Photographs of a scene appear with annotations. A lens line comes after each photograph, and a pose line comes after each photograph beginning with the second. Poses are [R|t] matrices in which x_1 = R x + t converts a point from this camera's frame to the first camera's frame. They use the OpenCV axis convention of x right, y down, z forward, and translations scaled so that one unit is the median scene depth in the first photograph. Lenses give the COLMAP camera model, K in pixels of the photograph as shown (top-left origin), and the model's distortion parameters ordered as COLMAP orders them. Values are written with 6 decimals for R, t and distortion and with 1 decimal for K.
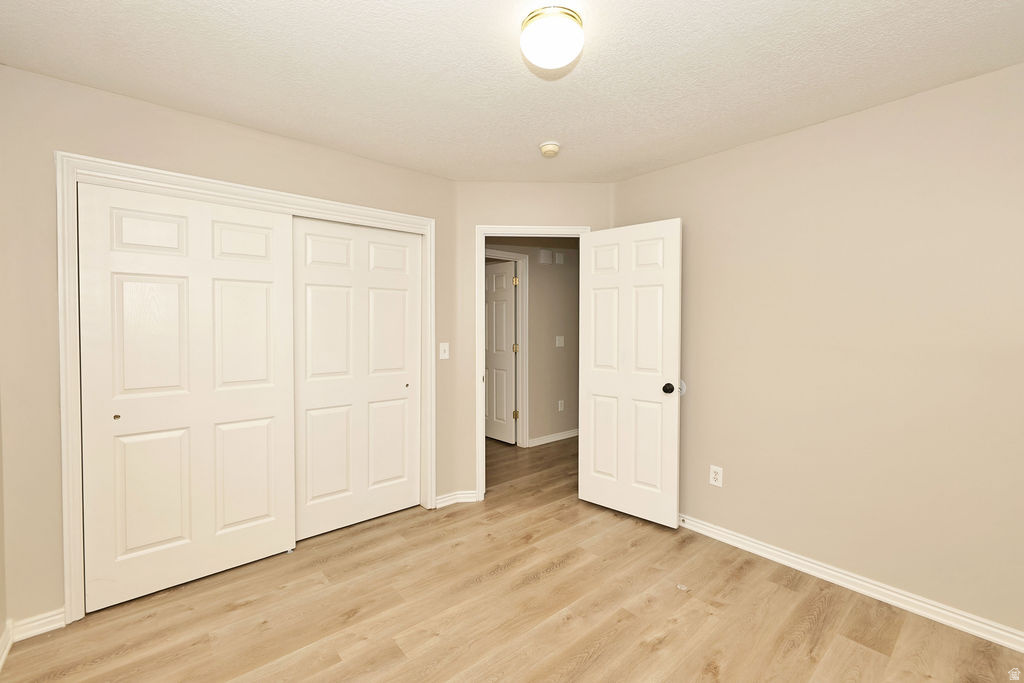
lens RADIAL K [[436.1, 0, 514.3], [0, 436.1, 333.8], [0, 0, 1]] dist [-0.004513, -0.000422]
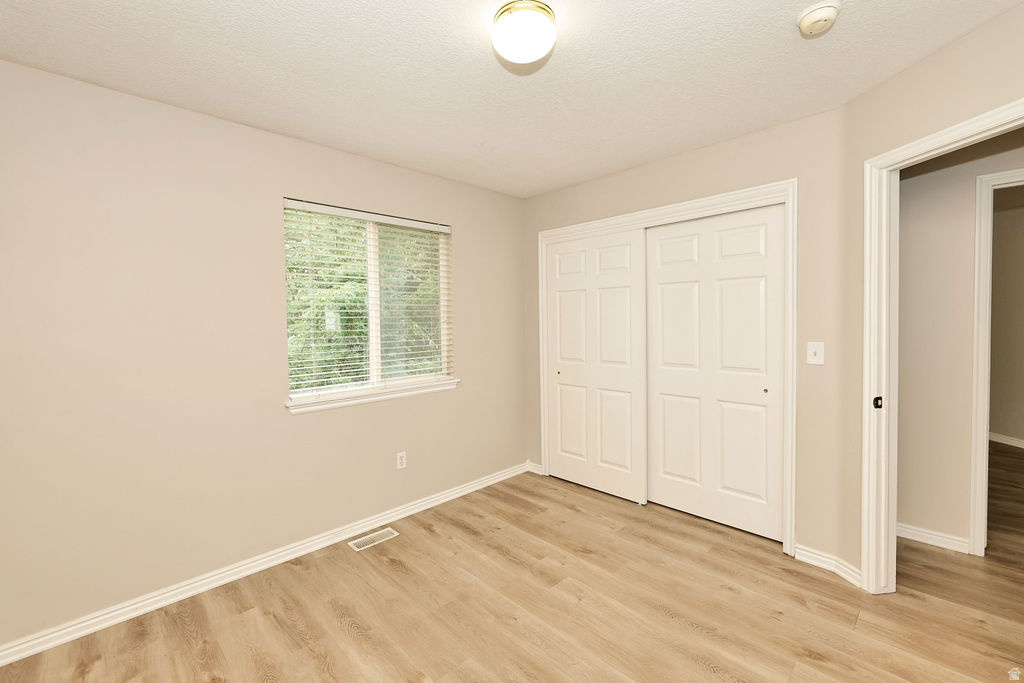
lens RADIAL K [[436.1, 0, 510.1], [0, 436.1, 344.3], [0, 0, 1]] dist [-0.004513, -0.000422]
pose [[0.051378, 0.053866, -0.997226, 0.749025], [-0.009377, 0.998526, 0.053453, -0.012678], [0.998635, 0.006605, 0.051807, 0.644947]]
